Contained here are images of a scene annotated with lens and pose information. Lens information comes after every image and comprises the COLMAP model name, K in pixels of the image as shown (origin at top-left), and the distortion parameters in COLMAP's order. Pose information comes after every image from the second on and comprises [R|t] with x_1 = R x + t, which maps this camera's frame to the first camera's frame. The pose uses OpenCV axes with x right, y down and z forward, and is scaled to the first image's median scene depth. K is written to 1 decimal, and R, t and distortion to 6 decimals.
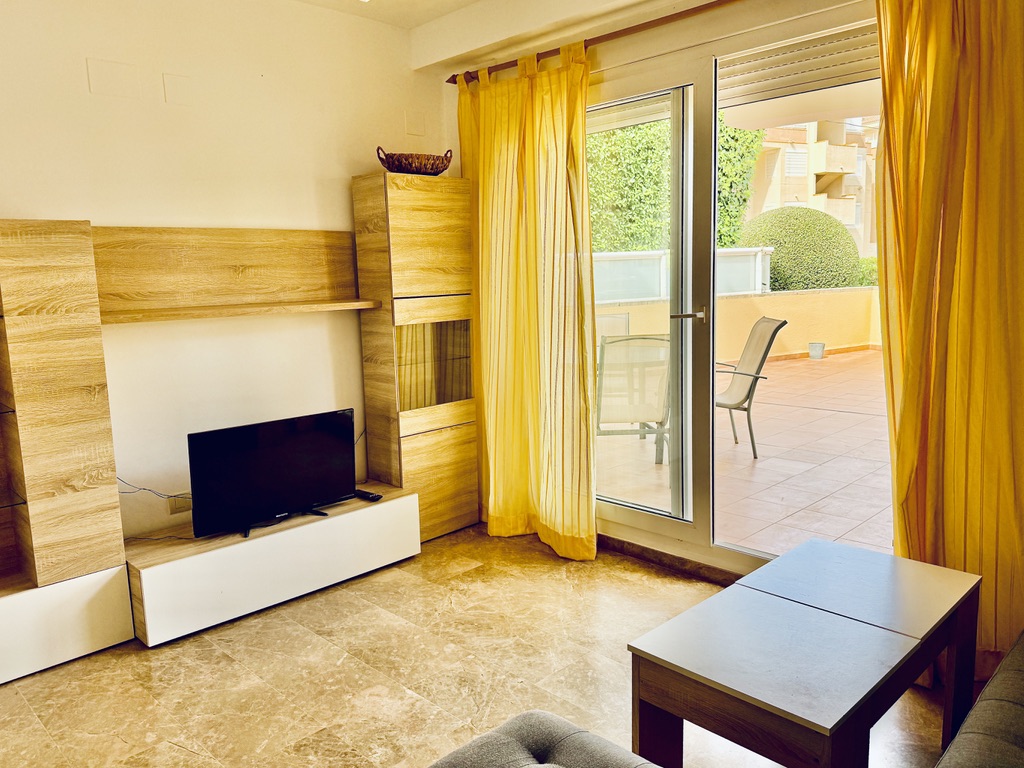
lens RADIAL K [[765.0, 0, 513.5], [0, 765.0, 388.3], [0, 0, 1]] dist [0.026902, -0.047556]
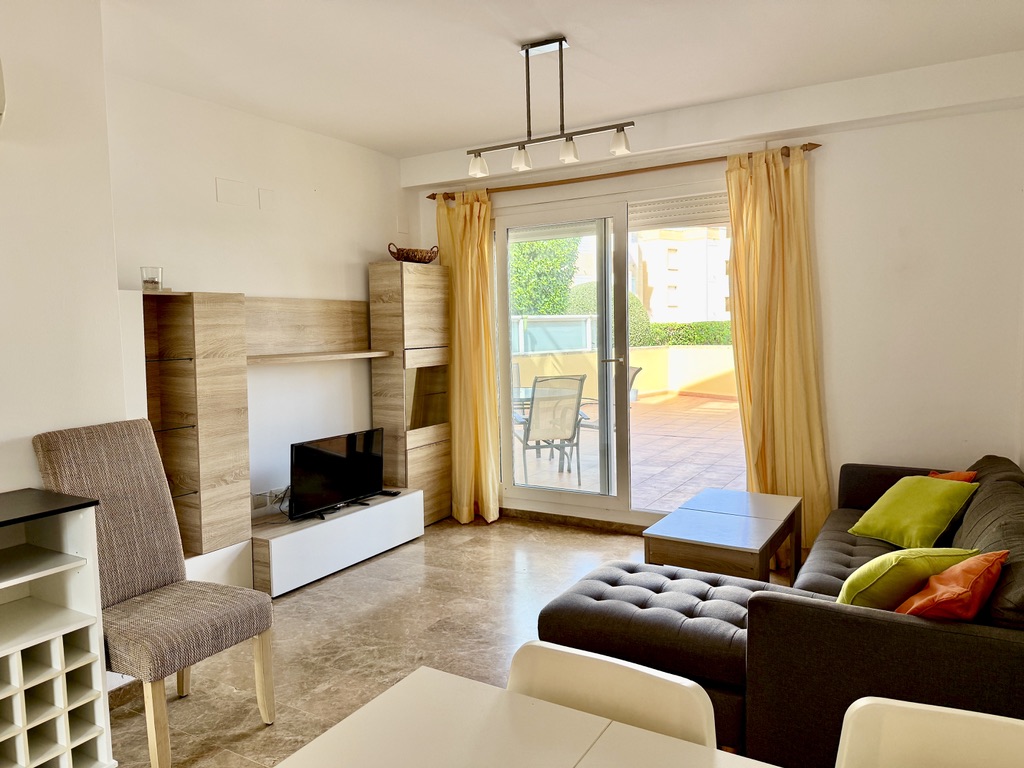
lens RADIAL K [[724.7, 0, 510.6], [0, 724.7, 382.5], [0, 0, 1]] dist [0.036725, -0.051718]
pose [[0.966535, -0.009305, 0.256365, -0.328616], [0.030403, 0.996454, -0.078454, 0.055779], [-0.254726, 0.083623, 0.963391, -0.341543]]
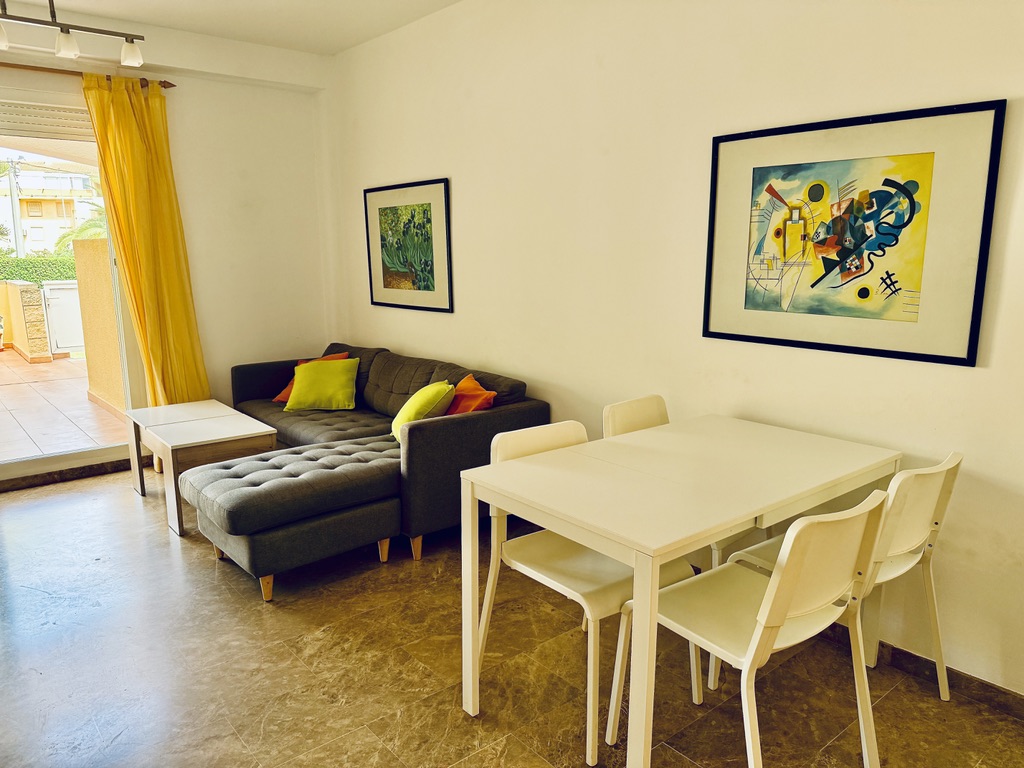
lens RADIAL K [[724.7, 0, 532.7], [0, 724.7, 378.8], [0, 0, 1]] dist [0.036725, -0.051718]
pose [[0.063270, -0.141370, 0.987933, -0.861394], [0.156797, 0.979030, 0.130054, 0.040487], [-0.985602, 0.146676, 0.084110, -0.029178]]
